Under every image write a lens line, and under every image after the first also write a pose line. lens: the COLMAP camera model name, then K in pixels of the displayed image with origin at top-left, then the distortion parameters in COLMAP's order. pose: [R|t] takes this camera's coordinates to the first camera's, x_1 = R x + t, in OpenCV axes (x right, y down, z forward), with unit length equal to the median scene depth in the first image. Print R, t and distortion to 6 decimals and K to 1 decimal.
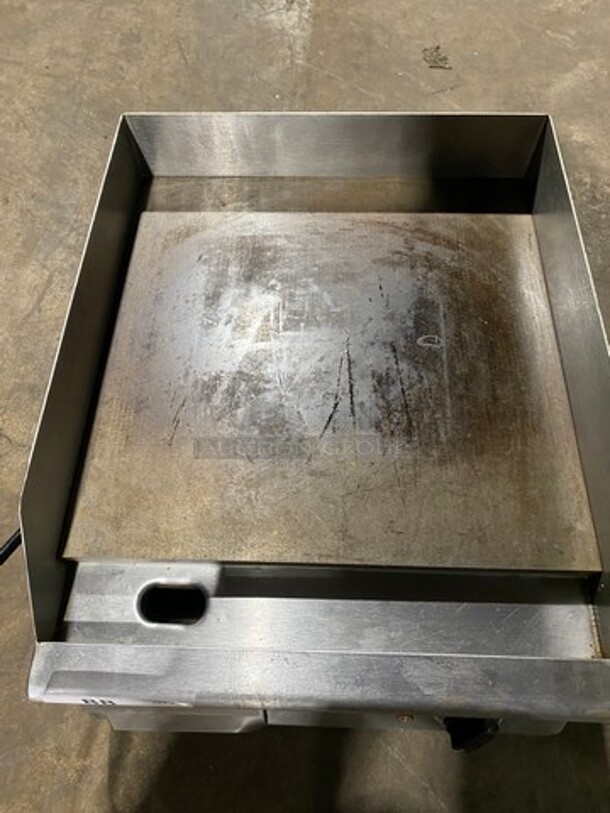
lens RADIAL K [[603.1, 0, 305.0], [0, 603.1, 406.5], [0, 0, 1]] dist [0.062462, -0.006353]
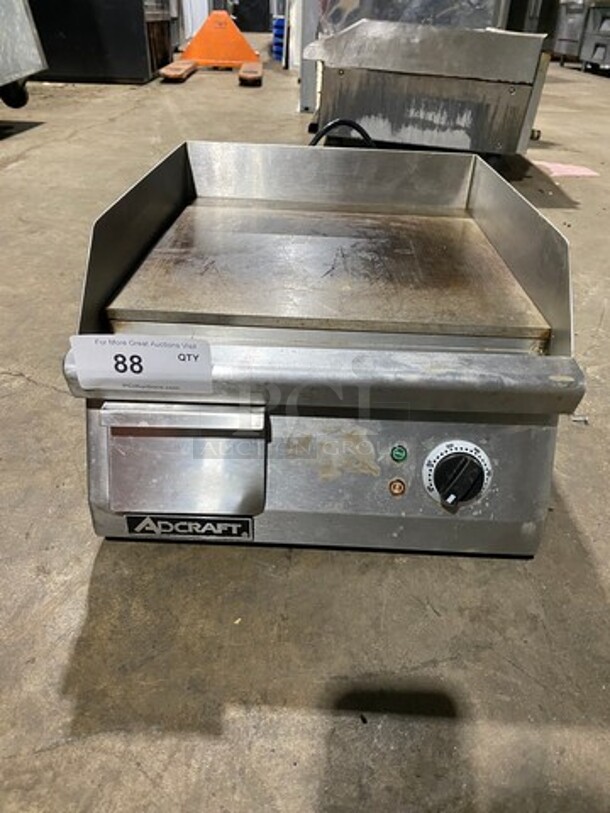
lens RADIAL K [[603.1, 0, 305.0], [0, 603.1, 406.5], [0, 0, 1]] dist [0.062462, -0.006353]
pose [[0.998347, 0.048705, 0.030517, -0.029019], [-0.027908, 0.874939, -0.483429, 0.822400], [-0.050246, 0.481778, 0.874851, 0.029755]]
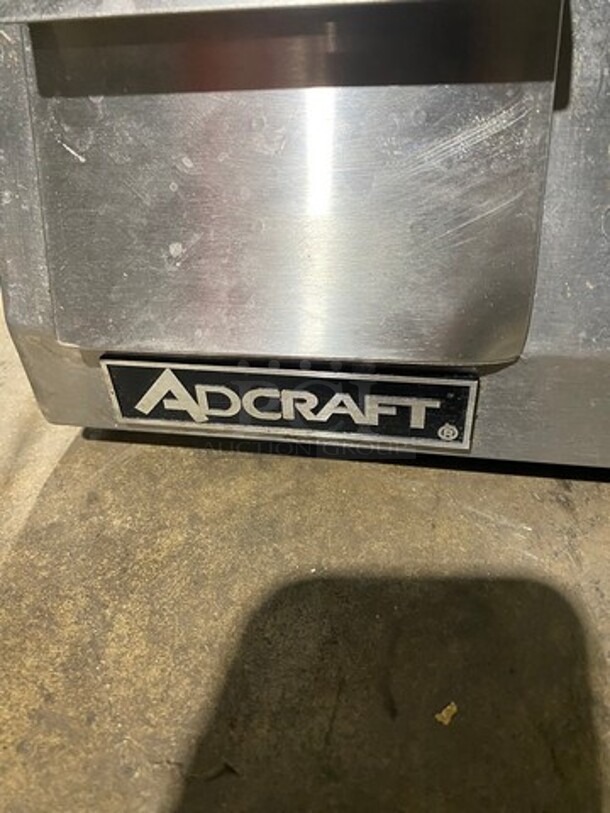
lens RADIAL K [[603.1, 0, 305.0], [0, 603.1, 406.5], [0, 0, 1]] dist [0.062462, -0.006353]
pose [[0.989023, 0.065268, -0.132567, -0.122627], [-0.111487, 0.918418, -0.379578, 0.648276], [0.096977, 0.390191, 0.915613, 0.698540]]
